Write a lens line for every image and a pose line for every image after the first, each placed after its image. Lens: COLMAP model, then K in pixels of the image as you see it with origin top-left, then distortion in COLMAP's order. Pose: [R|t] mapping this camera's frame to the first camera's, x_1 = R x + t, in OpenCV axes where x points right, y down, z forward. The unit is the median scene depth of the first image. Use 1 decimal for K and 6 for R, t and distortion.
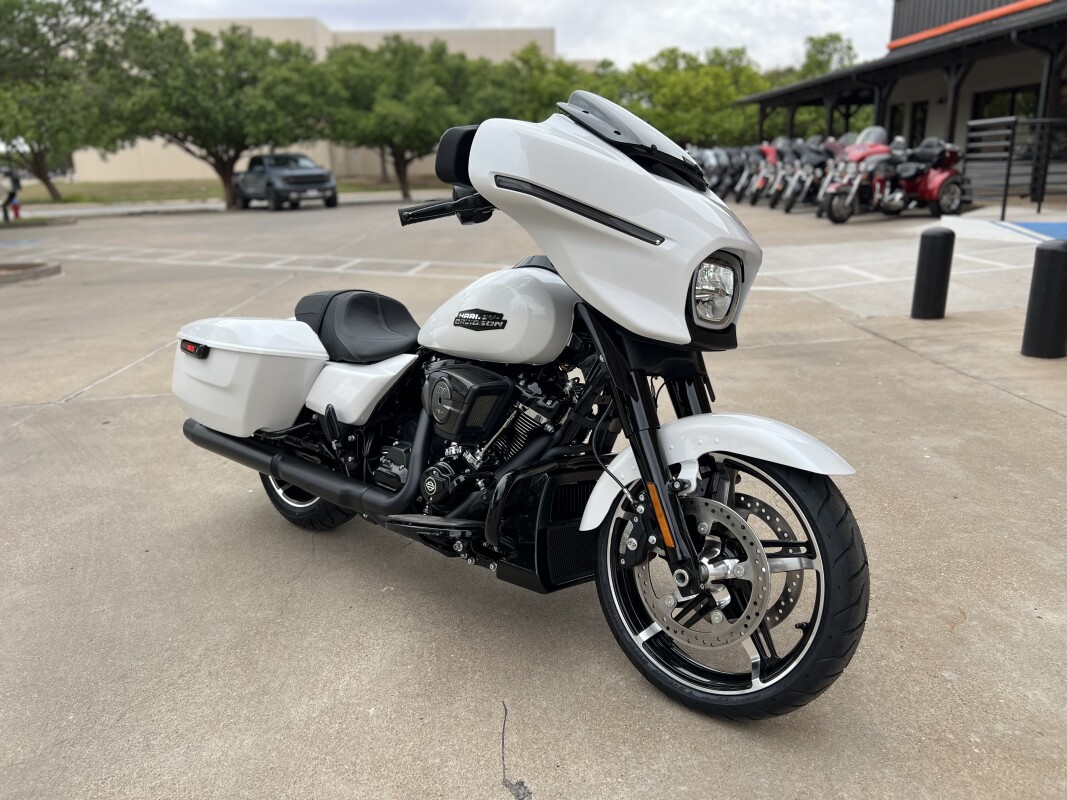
lens RADIAL K [[811.8, 0, 546.0], [0, 811.8, 413.6], [0, 0, 1]] dist [0.048572, -0.055185]
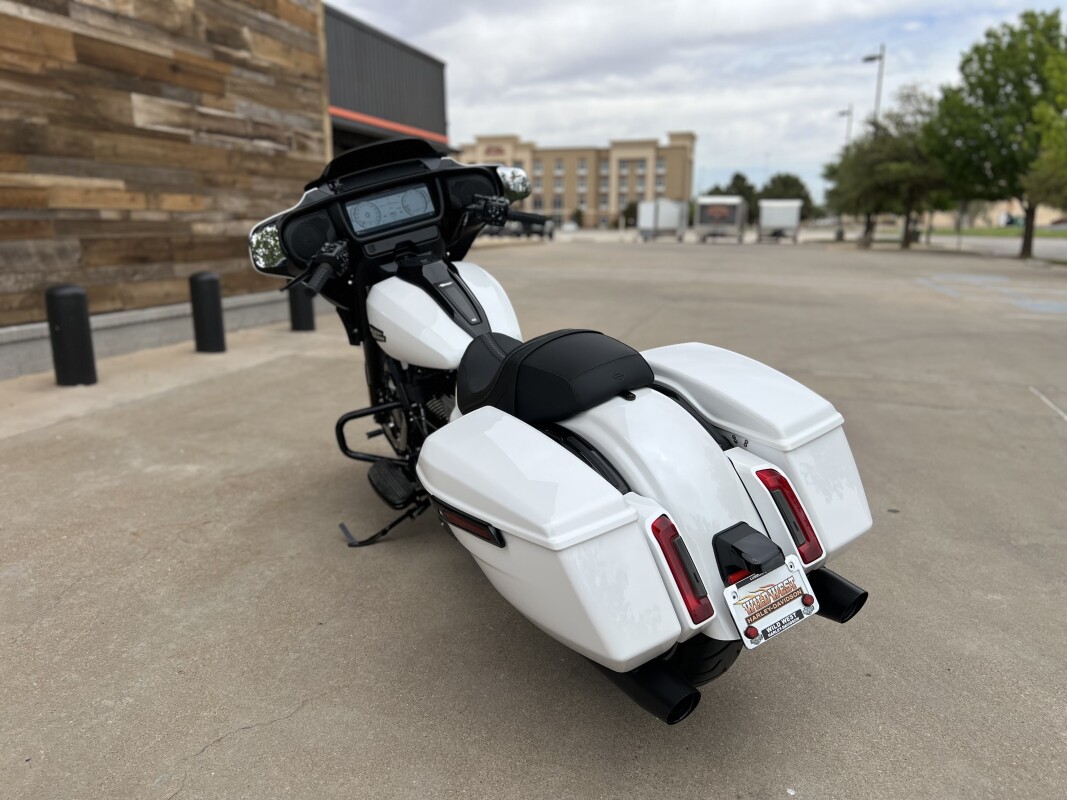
lens RADIAL K [[811.8, 0, 535.0], [0, 811.8, 405.7], [0, 0, 1]] dist [0.048572, -0.055185]
pose [[-0.949579, -0.043575, 0.310484, -0.092161], [0.114339, 0.873964, 0.472350, -0.094164], [-0.291934, 0.484034, -0.824916, 0.346880]]
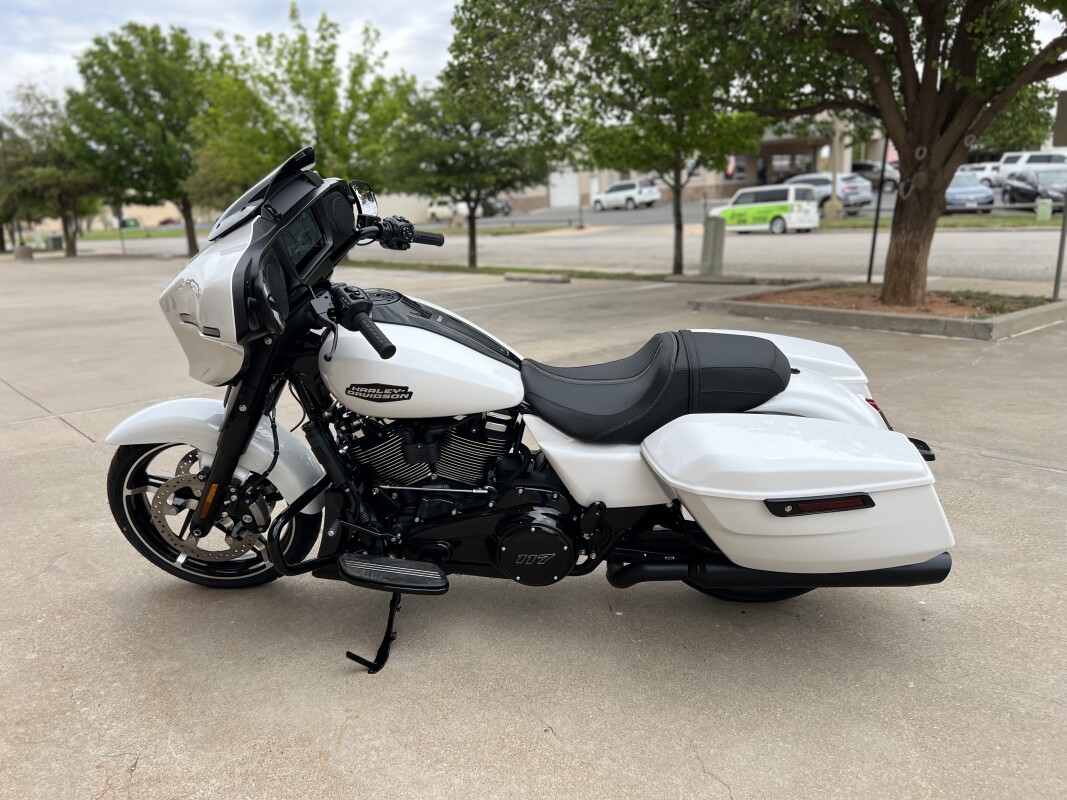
lens RADIAL K [[811.8, 0, 543.3], [0, 811.8, 388.6], [0, 0, 1]] dist [0.048572, -0.055185]
pose [[-0.779602, 0.203132, -0.592417, 0.080403], [-0.113293, 0.884588, 0.452404, -0.096899], [0.615942, 0.419812, -0.666613, 0.310124]]
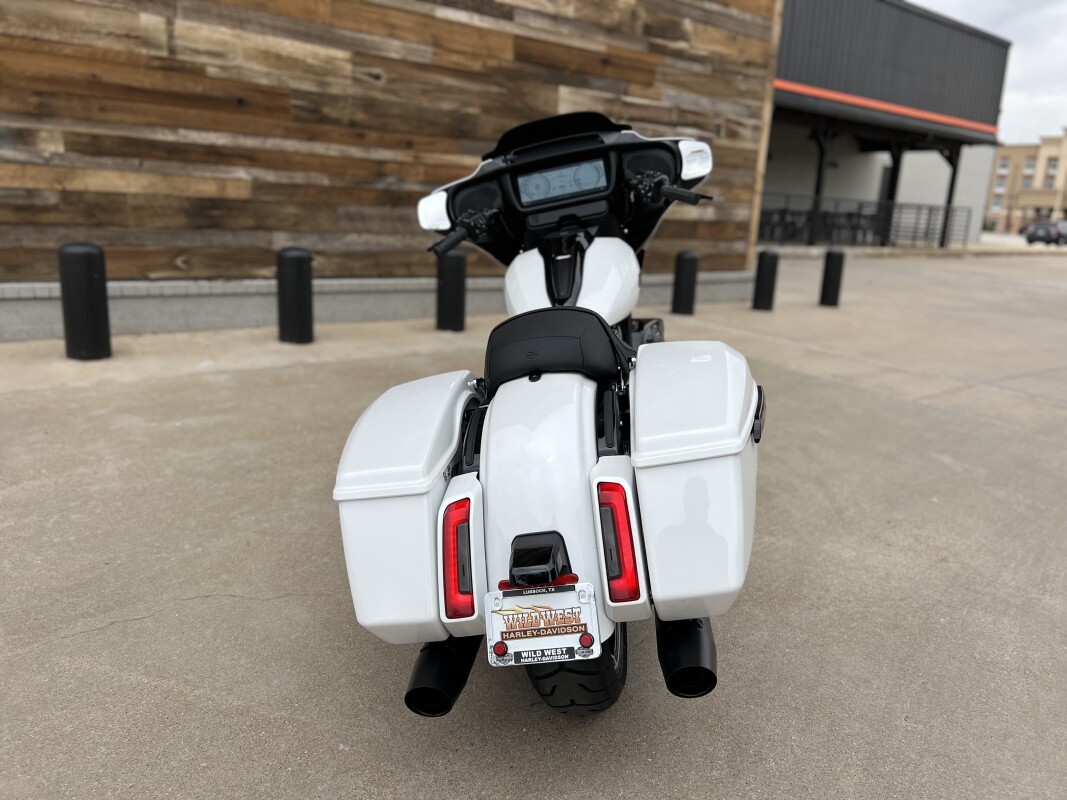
lens RADIAL K [[811.8, 0, 538.8], [0, 811.8, 400.8], [0, 0, 1]] dist [0.048572, -0.055185]
pose [[-0.591352, -0.196494, 0.782108, -0.166362], [0.198923, 0.904345, 0.377610, -0.073004], [-0.781494, 0.378880, -0.495699, 0.291130]]
